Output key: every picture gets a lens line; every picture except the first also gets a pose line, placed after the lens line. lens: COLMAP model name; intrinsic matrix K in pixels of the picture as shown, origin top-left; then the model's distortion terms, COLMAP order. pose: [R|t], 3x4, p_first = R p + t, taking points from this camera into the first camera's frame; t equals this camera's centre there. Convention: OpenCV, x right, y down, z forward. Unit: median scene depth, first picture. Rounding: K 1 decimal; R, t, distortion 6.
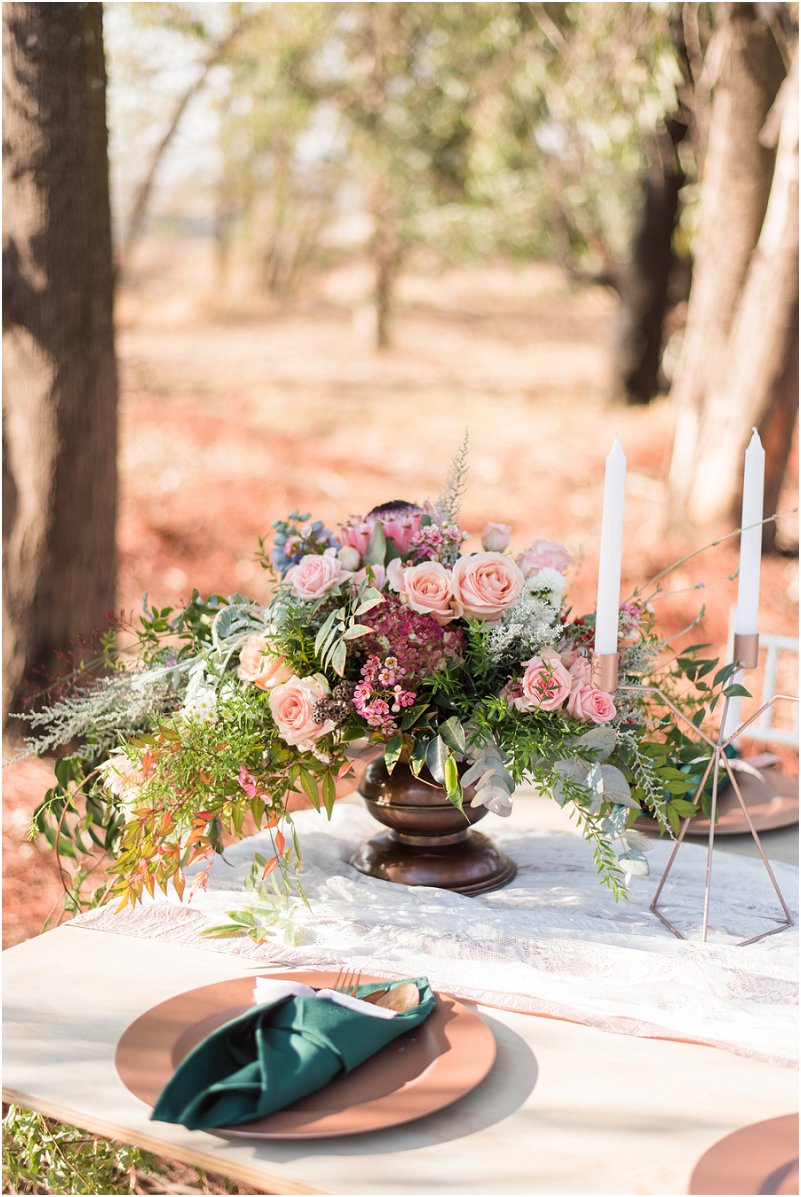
lens RADIAL K [[1824.0, 0, 406.5], [0, 1824.0, 600.1], [0, 0, 1]] dist [-0.012667, 0.000000]
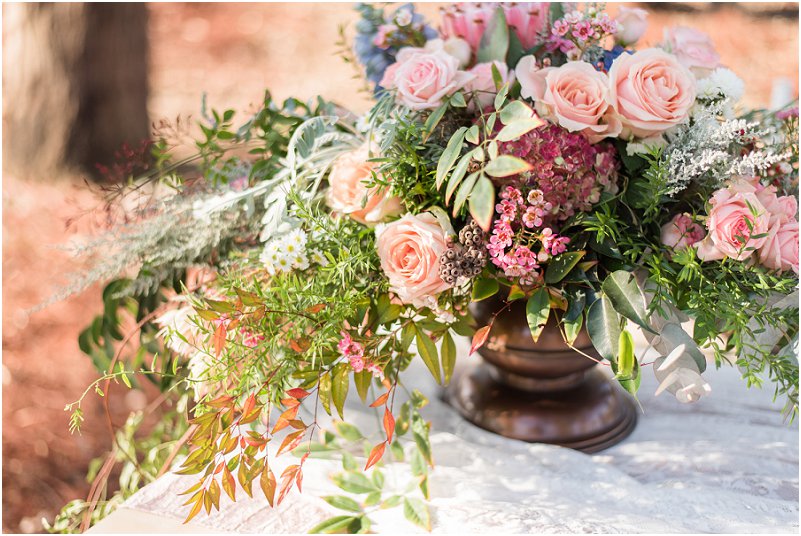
lens RADIAL K [[1220.5, 0, 394.2], [0, 1220.5, 268.8], [0, 0, 1]] dist [-0.012667, 0.000000]
pose [[0.999215, -0.007227, 0.038951, -0.085736], [-0.000201, 0.982280, 0.187421, -0.031547], [-0.039615, -0.187282, 0.981507, 0.474819]]
